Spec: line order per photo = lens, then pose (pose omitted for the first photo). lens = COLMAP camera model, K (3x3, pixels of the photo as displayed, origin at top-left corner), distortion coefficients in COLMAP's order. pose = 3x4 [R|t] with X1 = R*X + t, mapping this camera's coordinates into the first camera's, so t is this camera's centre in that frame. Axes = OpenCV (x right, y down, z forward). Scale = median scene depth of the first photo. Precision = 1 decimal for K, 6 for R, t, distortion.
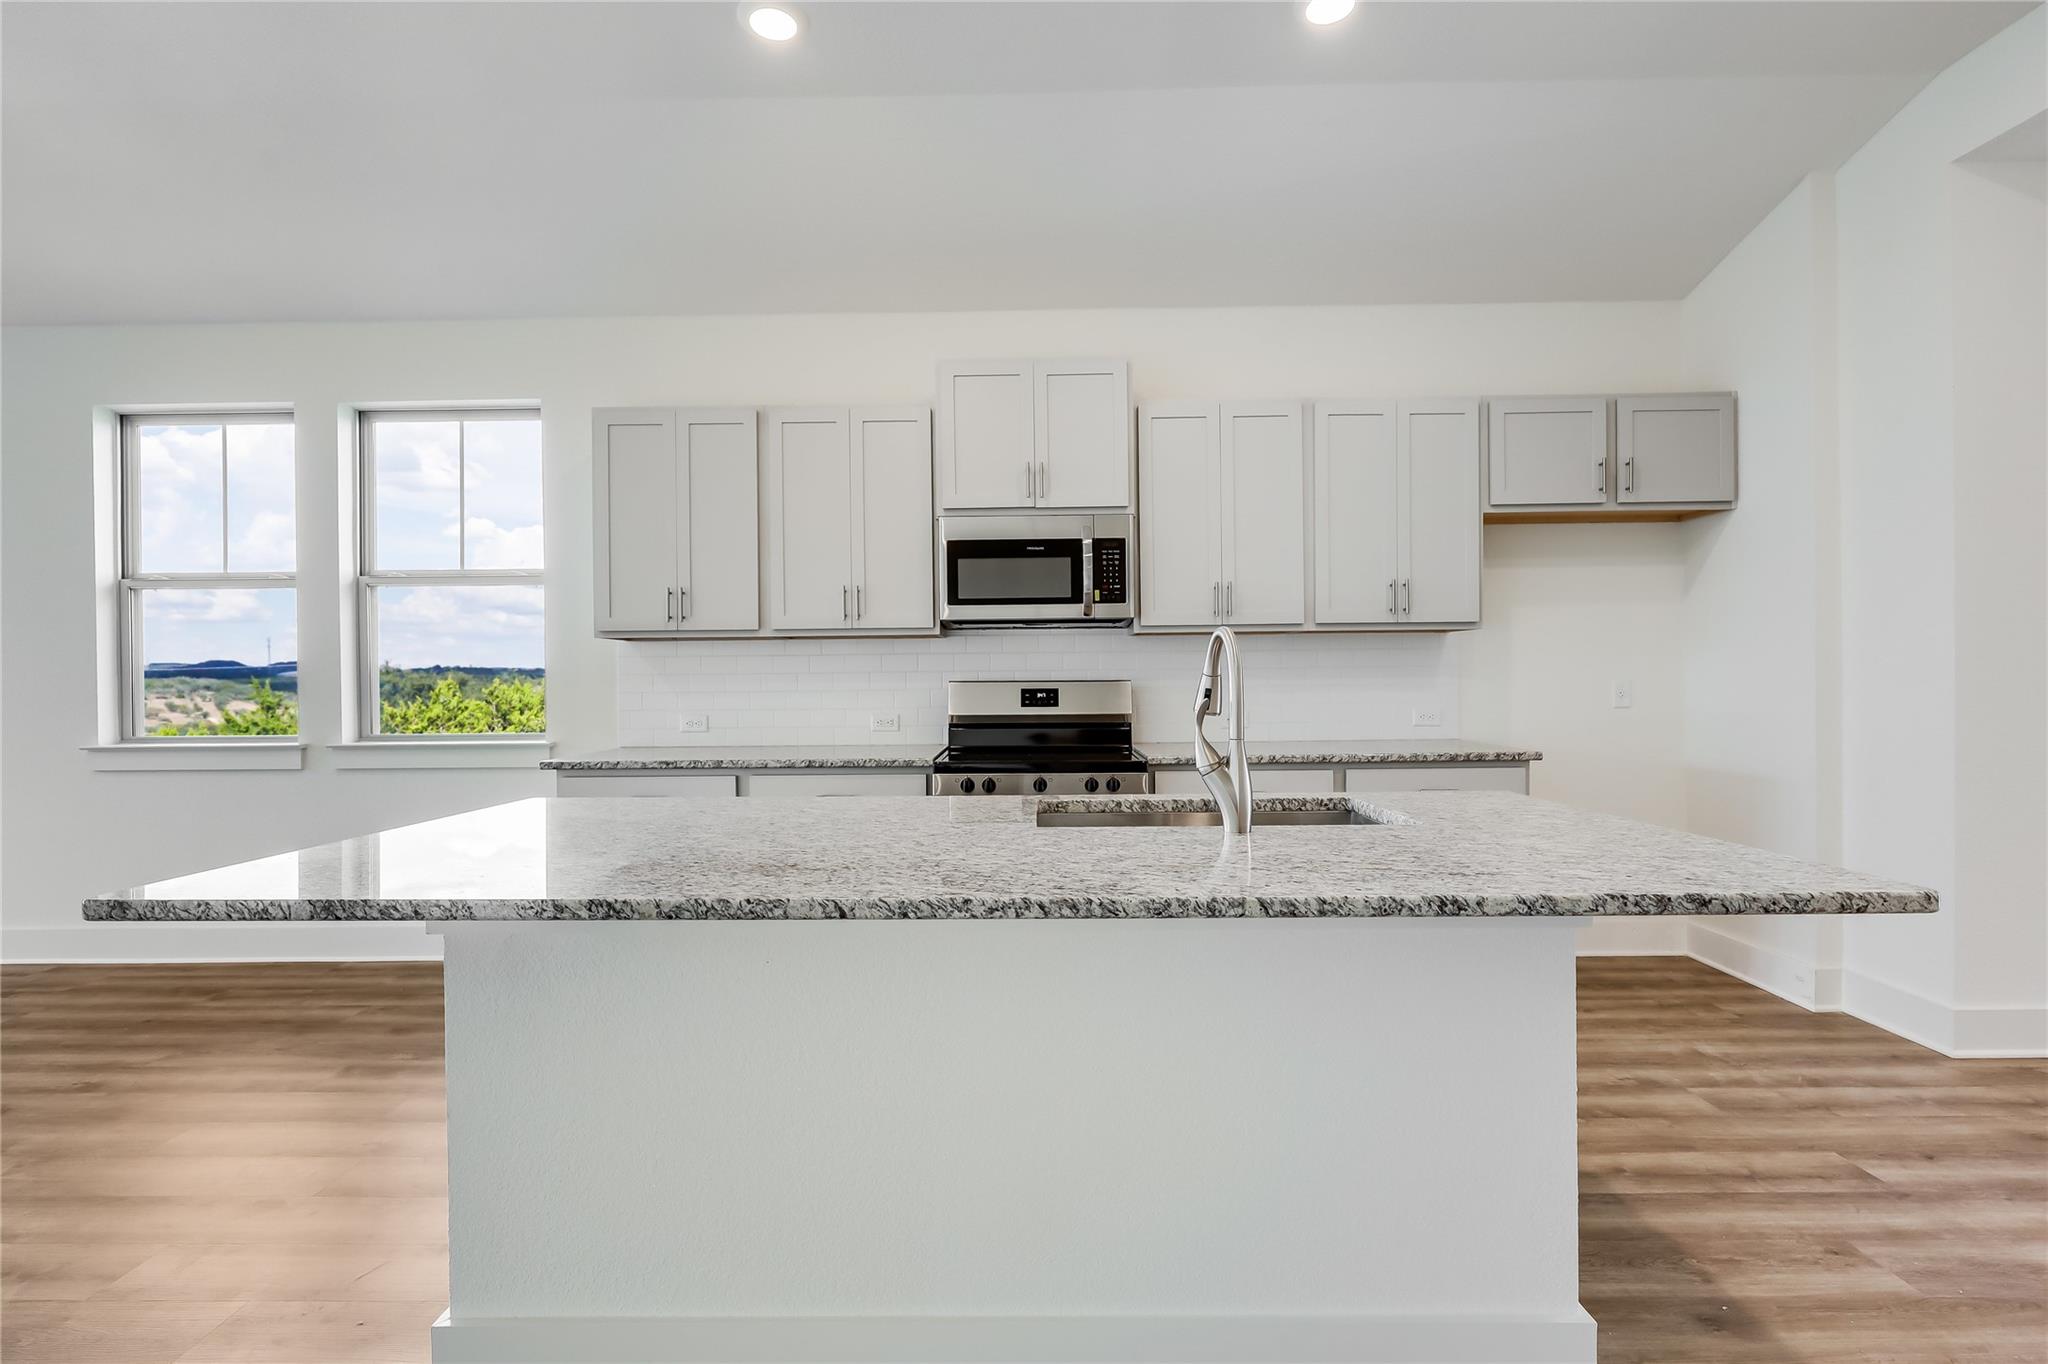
lens RADIAL K [[948.4, 0, 949.1], [0, 948.4, 679.2], [0, 0, 1]] dist [0.001544, 0.001283]
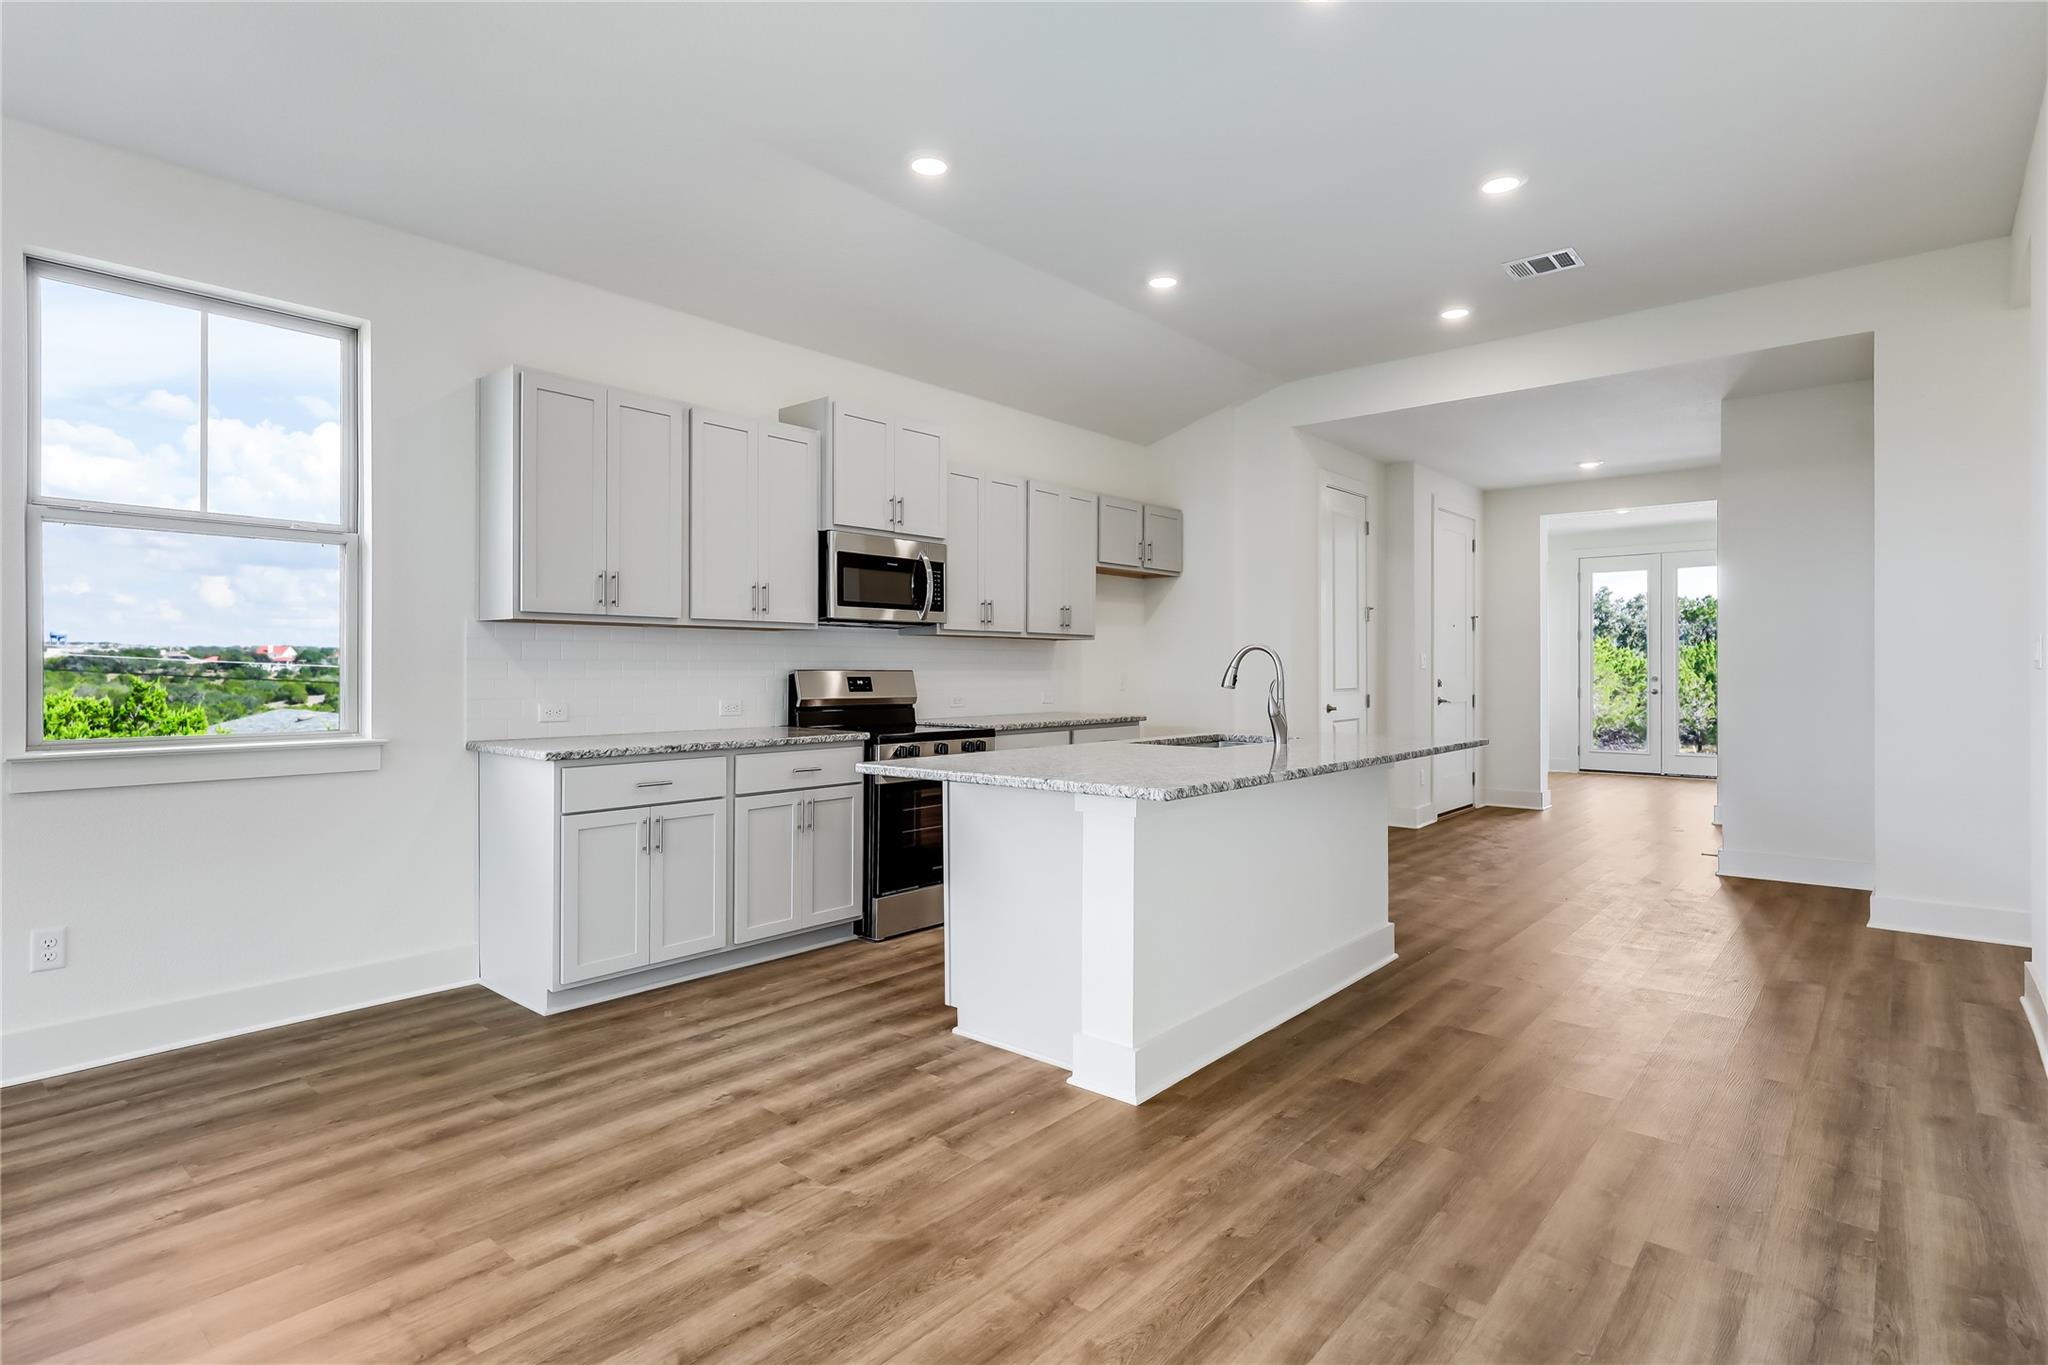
lens RADIAL K [[1022.6, 0, 1023.2], [0, 1022.6, 666.8], [0, 0, 1]] dist [-0.000672, 0.000281]
pose [[0.644653, 0.011673, 0.764387, -0.812342], [-0.006631, 0.999931, -0.009678, 0.008591], [-0.764447, 0.001171, 0.644686, 0.001120]]
